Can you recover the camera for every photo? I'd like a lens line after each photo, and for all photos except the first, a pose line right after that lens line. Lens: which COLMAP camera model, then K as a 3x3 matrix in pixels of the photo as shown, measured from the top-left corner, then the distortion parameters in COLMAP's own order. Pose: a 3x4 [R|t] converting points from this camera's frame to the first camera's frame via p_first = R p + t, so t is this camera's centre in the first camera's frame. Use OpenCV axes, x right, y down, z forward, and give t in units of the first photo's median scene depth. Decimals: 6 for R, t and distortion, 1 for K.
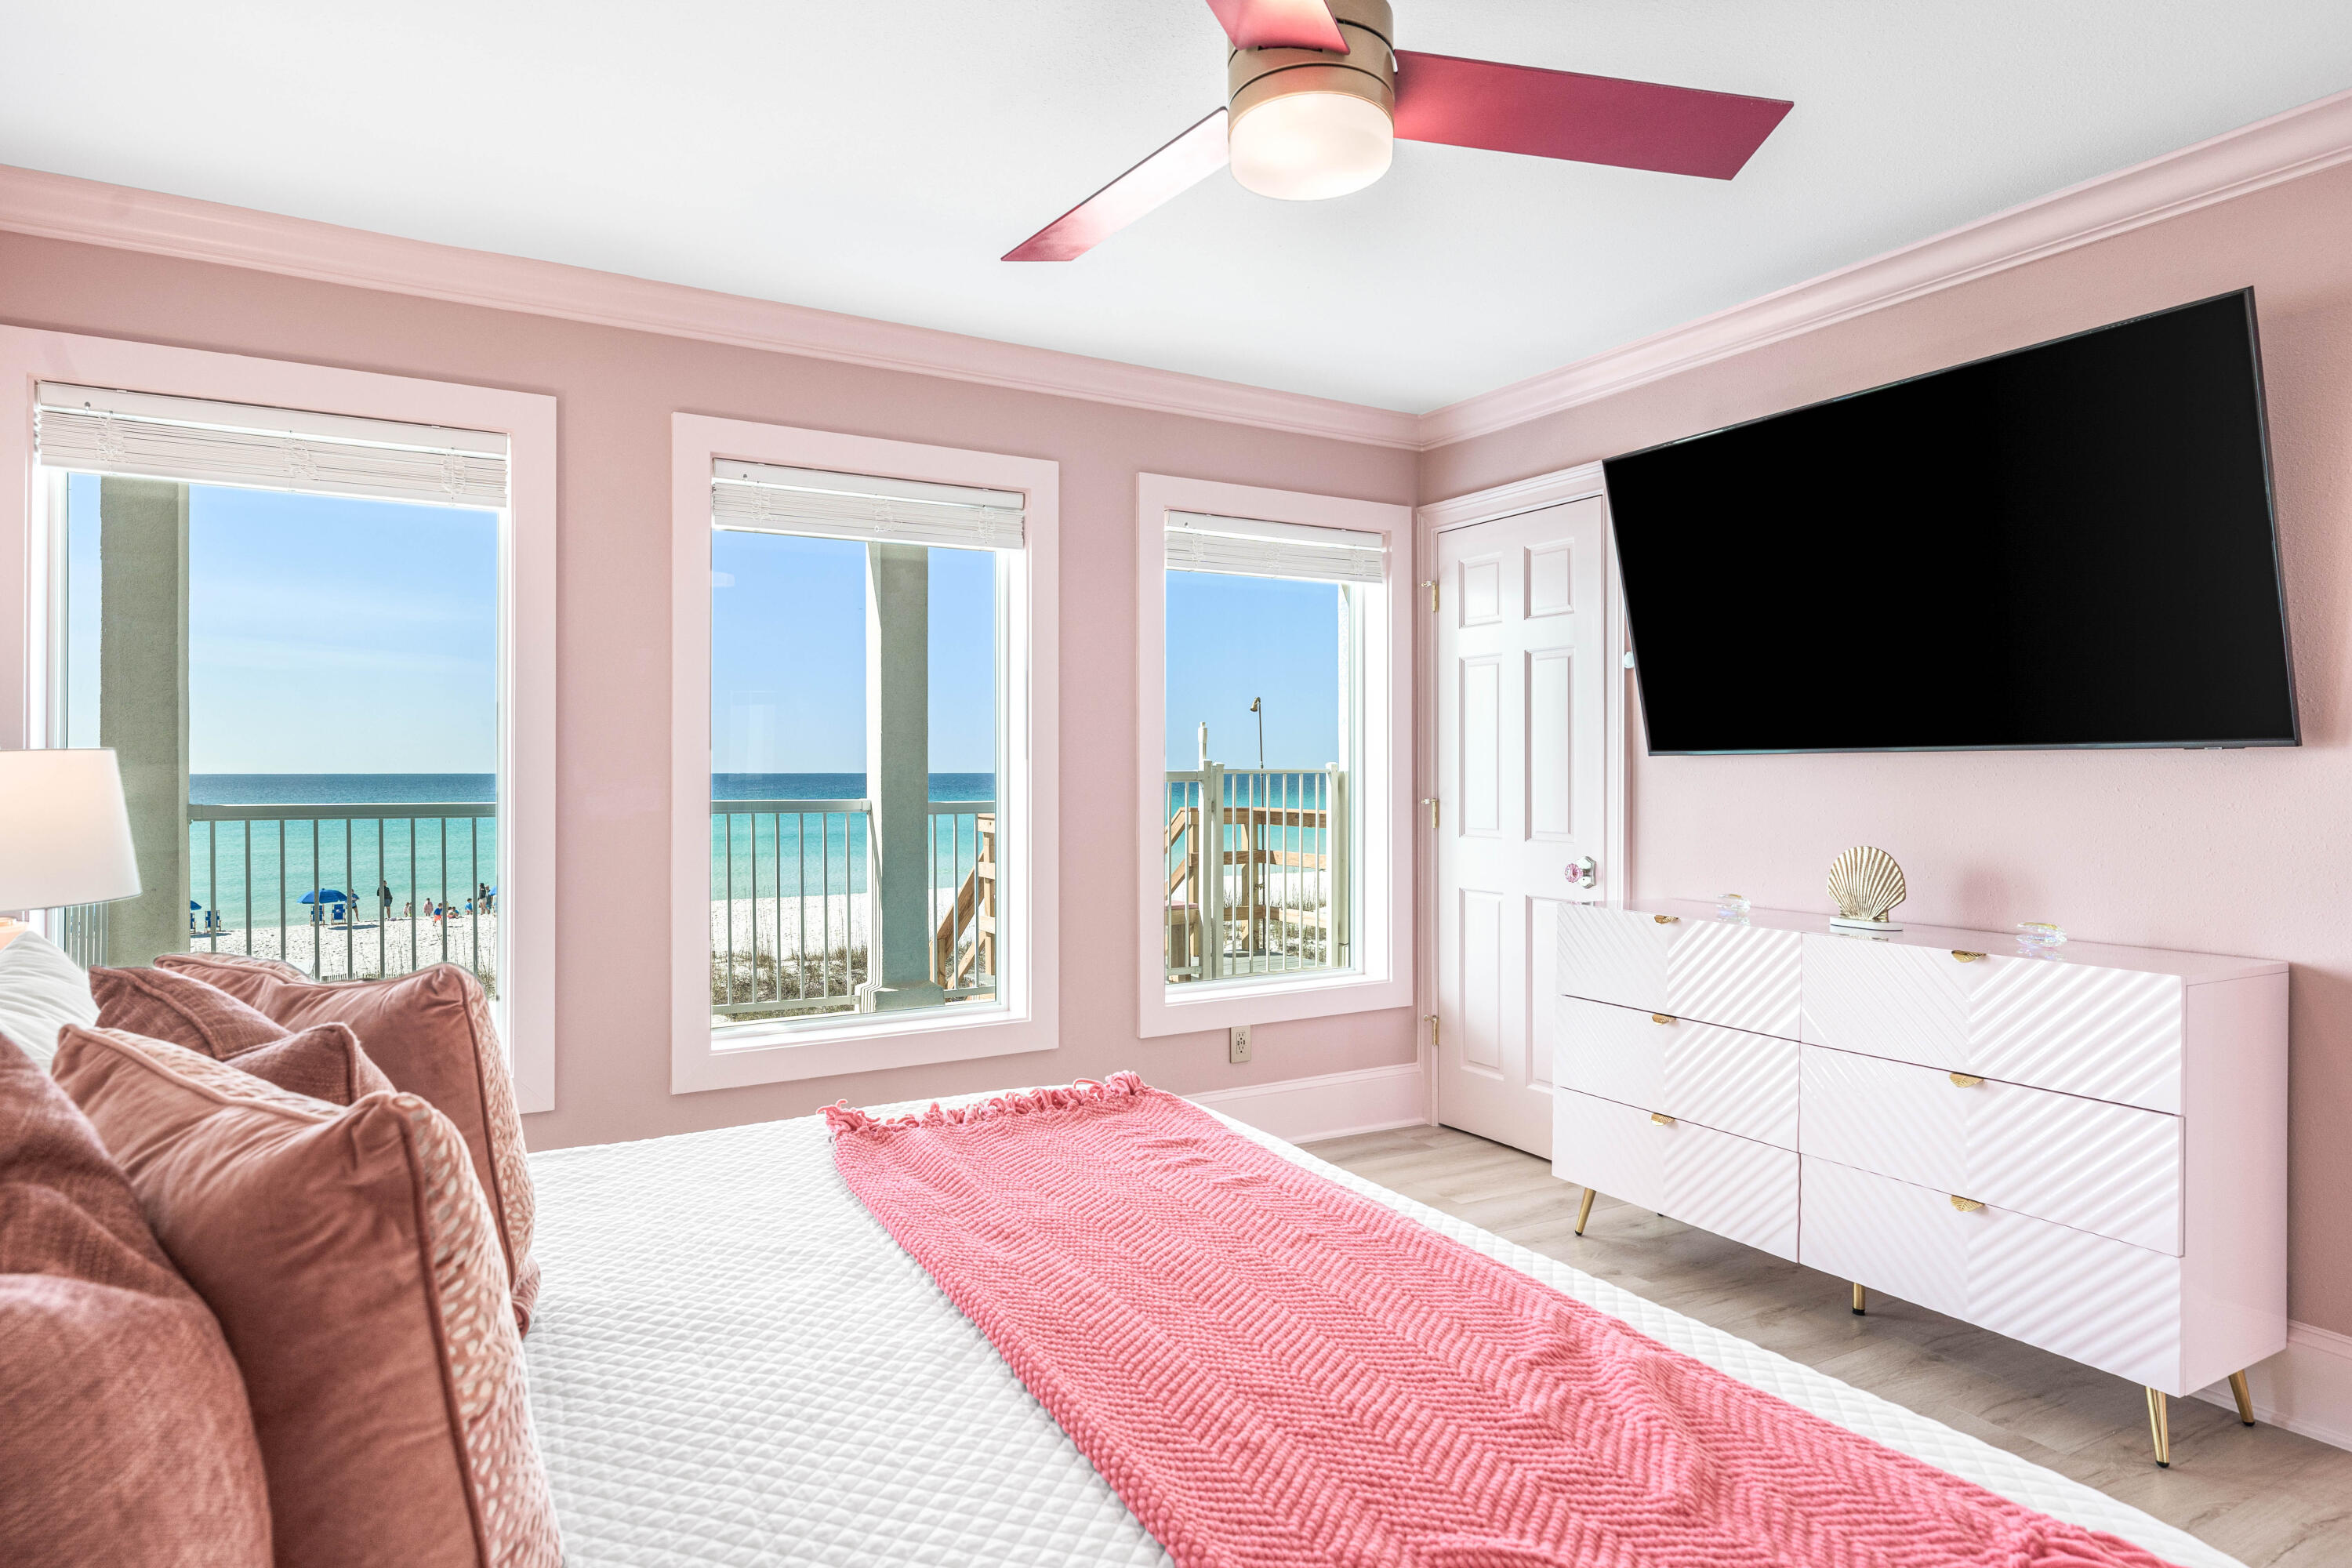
lens RADIAL K [[1317.0, 0, 1180.3], [0, 1317.0, 772.6], [0, 0, 1]] dist [0.004062, -0.000104]
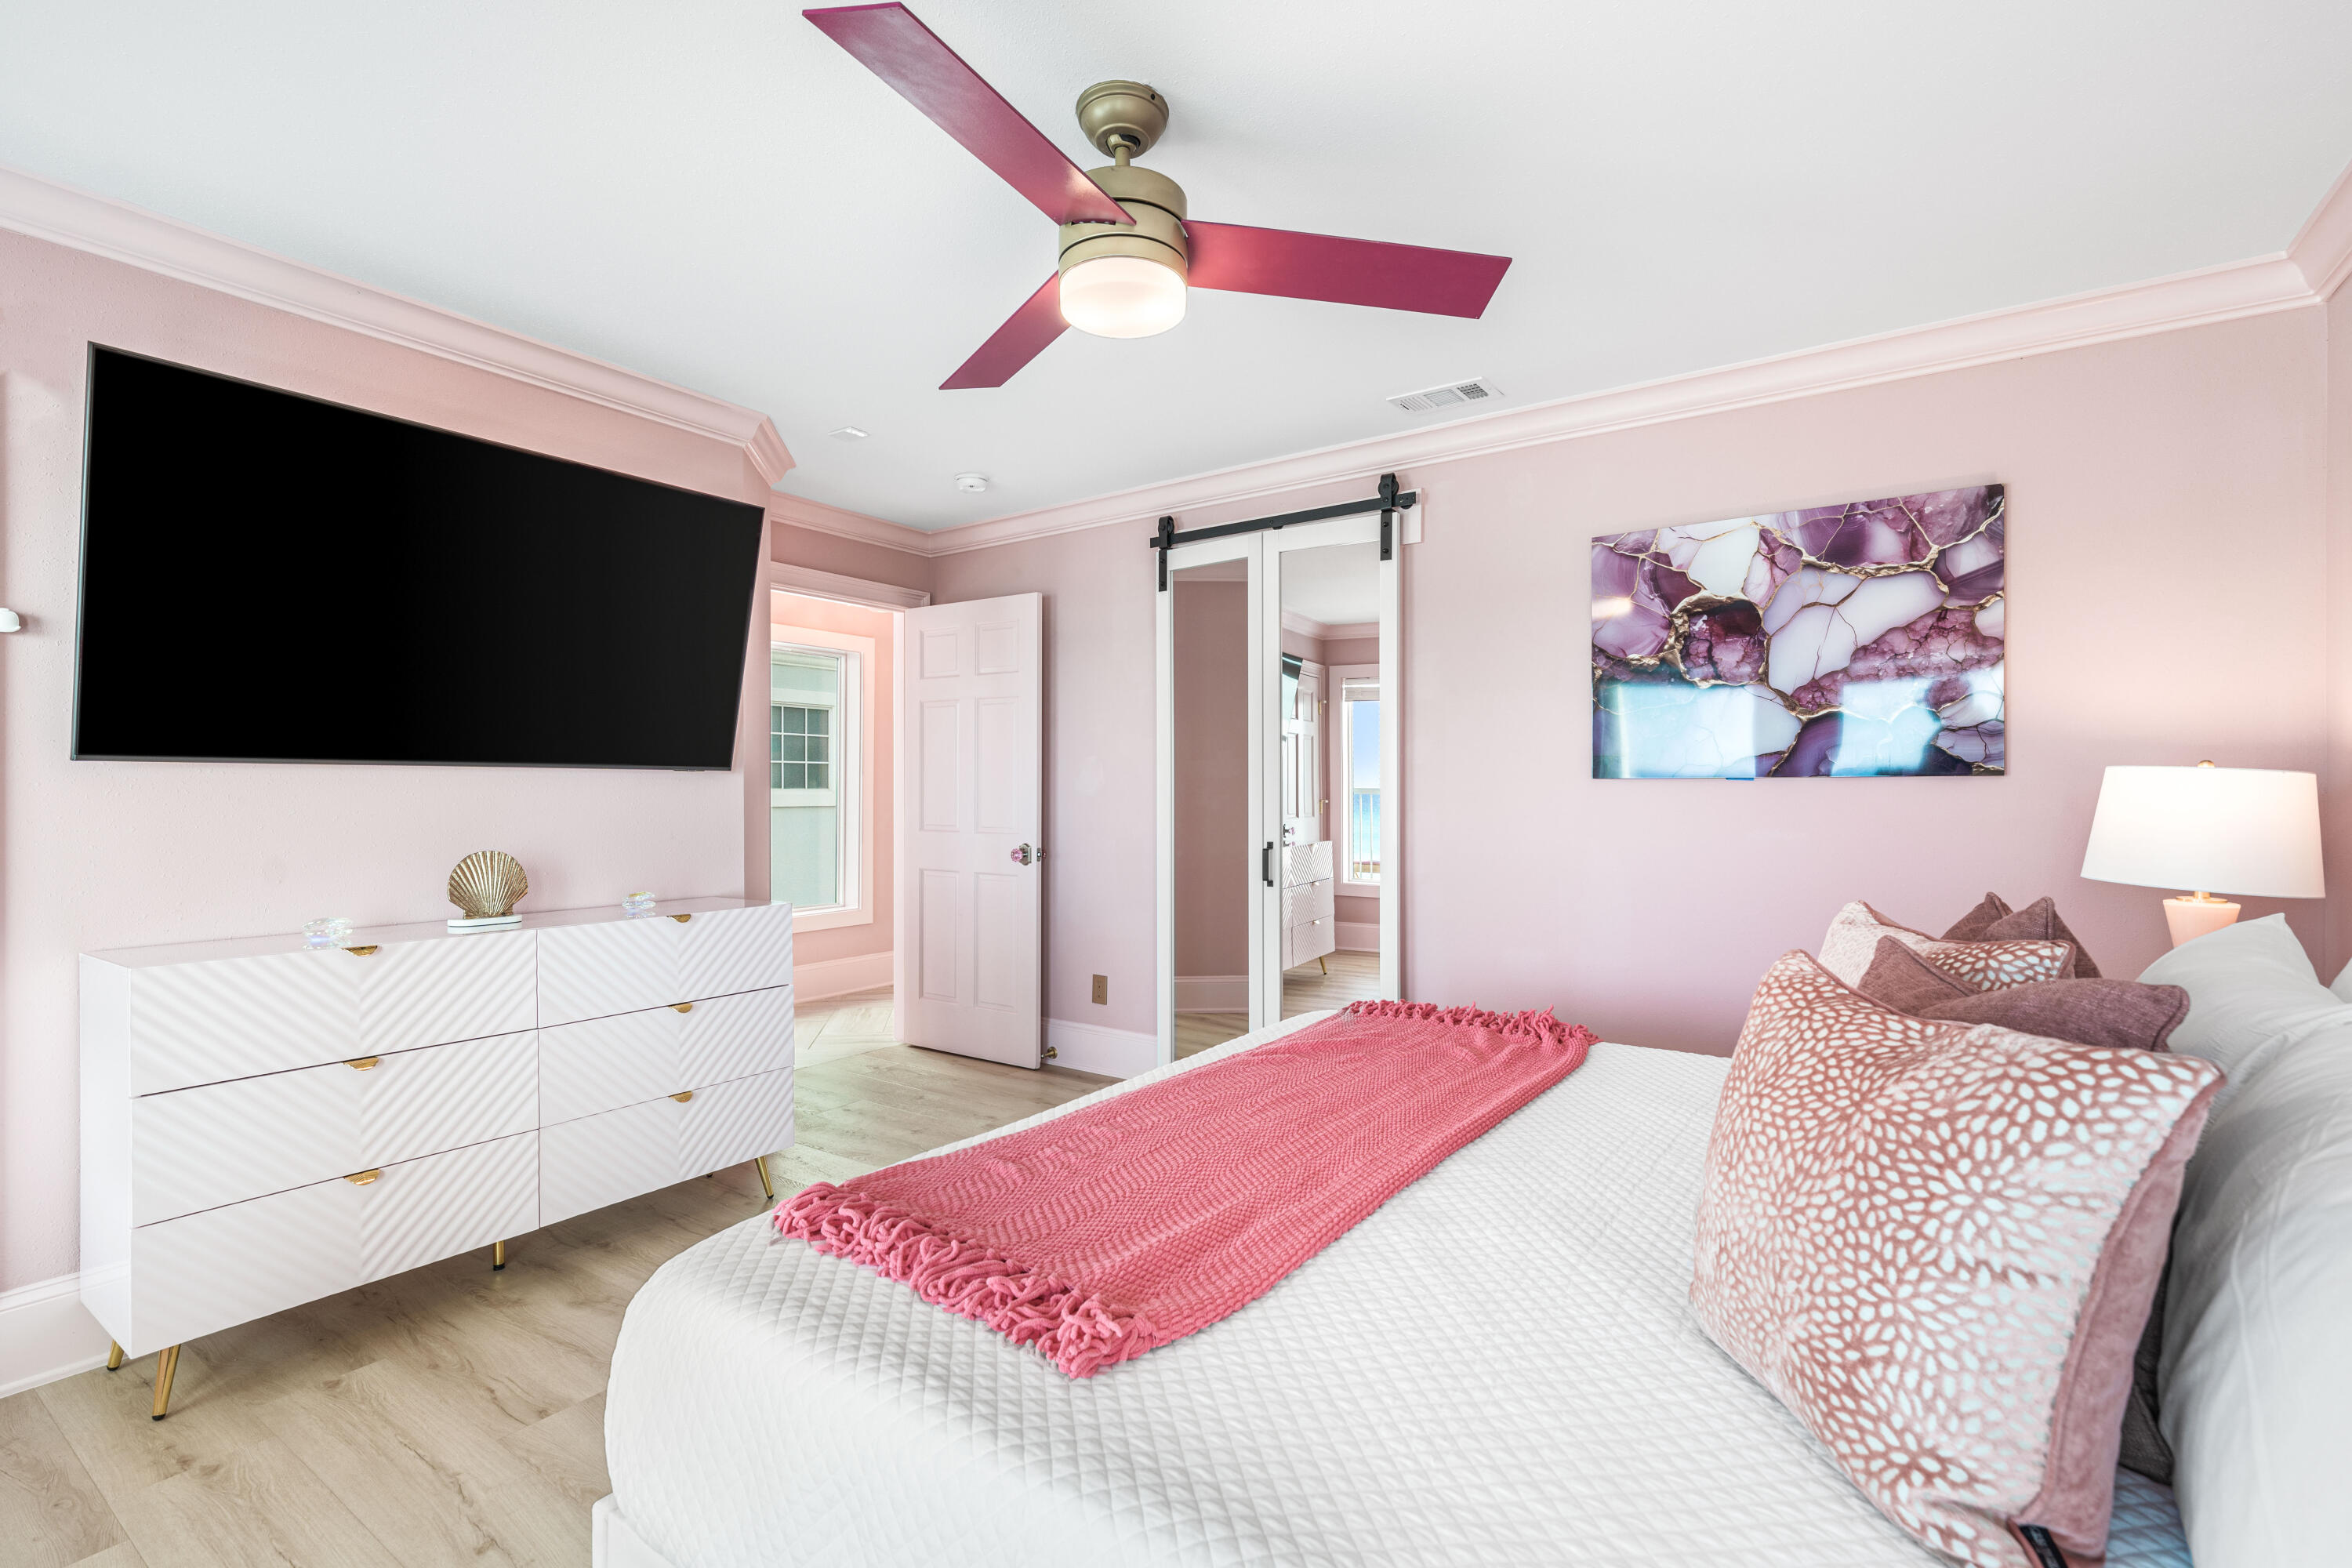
lens RADIAL K [[1057.2, 0, 1185.8], [0, 1057.2, 778.7], [0, 0, 1]] dist [0.001056, 0.000087]
pose [[-0.423136, -0.004452, 0.906055, -0.559259], [-0.007997, 0.999967, 0.001179, -0.009085], [-0.906031, -0.006747, -0.423157, 0.888720]]
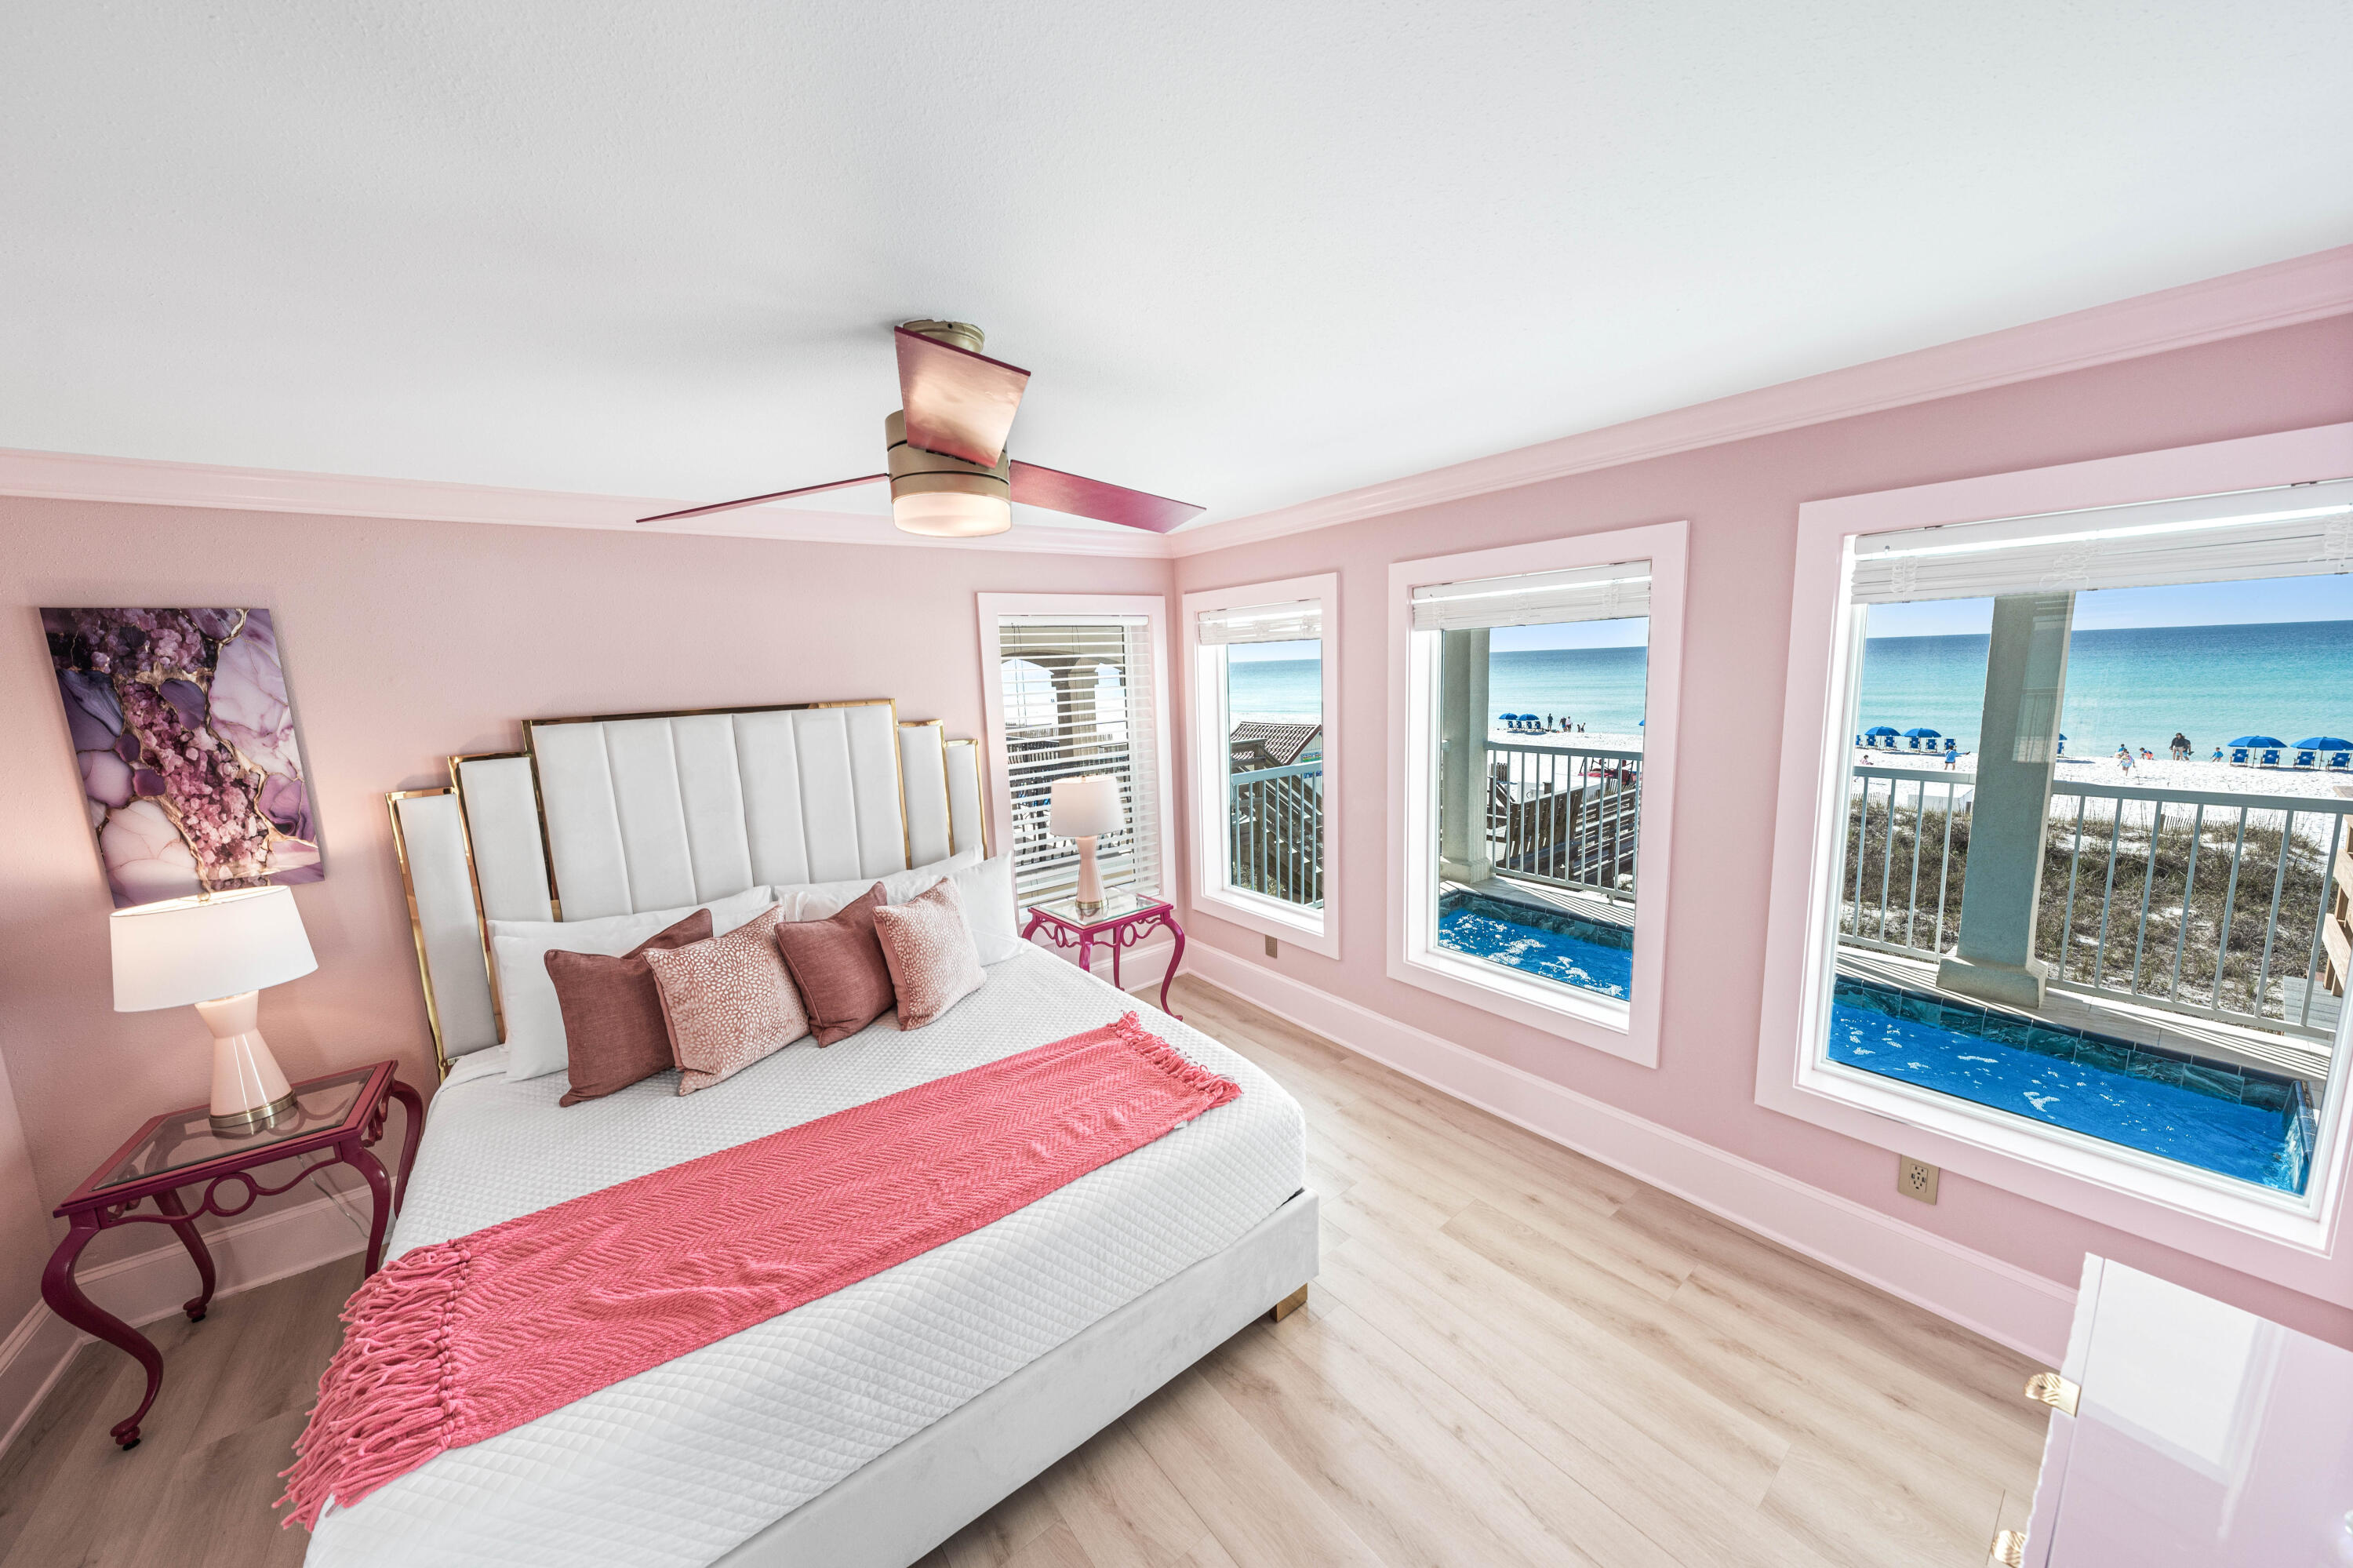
lens RADIAL K [[810.4, 0, 1168.7], [0, 810.4, 786.4], [0, 0, 1]] dist [-0.004088, 0.000973]
pose [[0.113915, 0.148938, -0.982263, 0.659923], [0.038594, 0.987289, 0.154176, -0.196314], [0.992741, -0.055473, 0.106719, 0.715255]]
